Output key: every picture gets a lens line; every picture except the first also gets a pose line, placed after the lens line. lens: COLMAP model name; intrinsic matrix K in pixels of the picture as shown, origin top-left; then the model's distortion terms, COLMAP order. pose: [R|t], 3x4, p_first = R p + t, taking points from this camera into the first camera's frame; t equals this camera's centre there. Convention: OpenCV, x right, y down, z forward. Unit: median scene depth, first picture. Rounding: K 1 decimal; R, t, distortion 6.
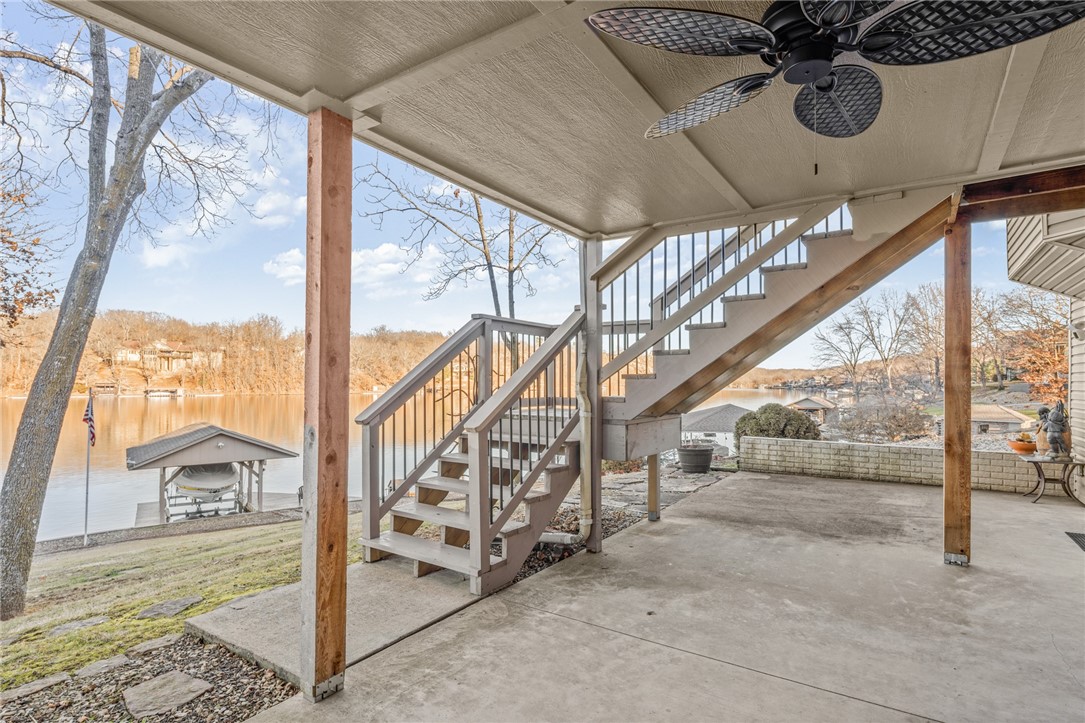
lens RADIAL K [[543.2, 0, 540.8], [0, 543.2, 367.5], [0, 0, 1]] dist [-0.001192, -0.000767]
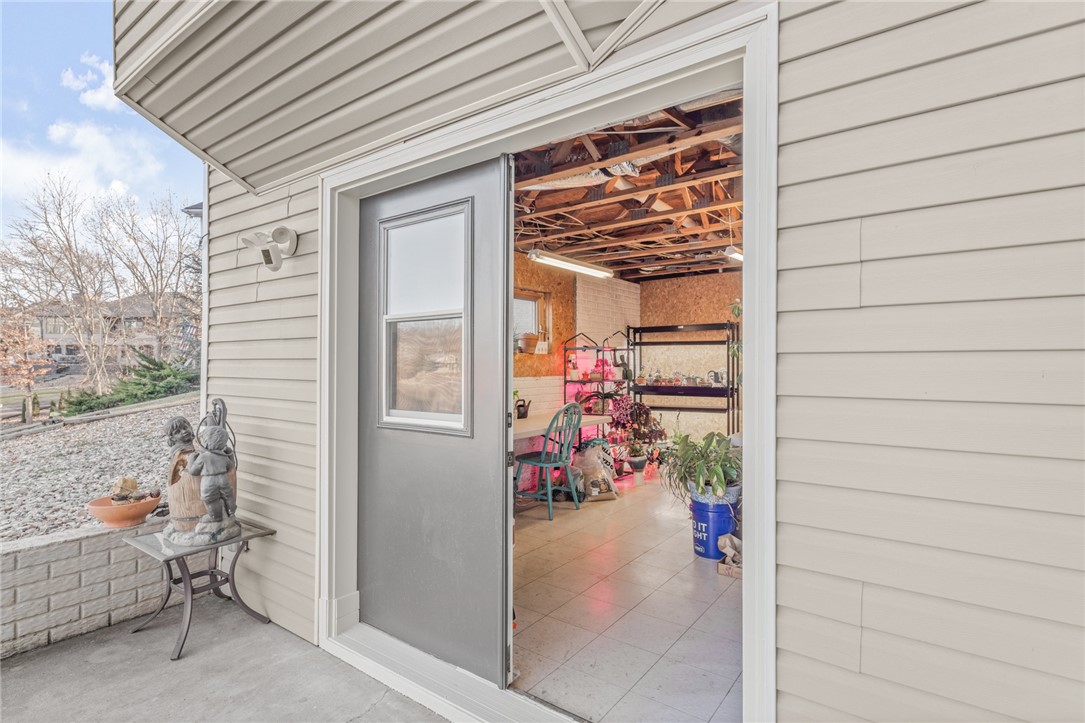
lens RADIAL K [[543.2, 0, 540.8], [0, 543.2, 367.5], [0, 0, 1]] dist [-0.001192, -0.000767]
pose [[0.041428, -0.008293, 0.999107, 0.501607], [-0.026669, 0.999600, 0.009403, 0.020824], [-0.998785, -0.027035, 0.041191, 0.694084]]
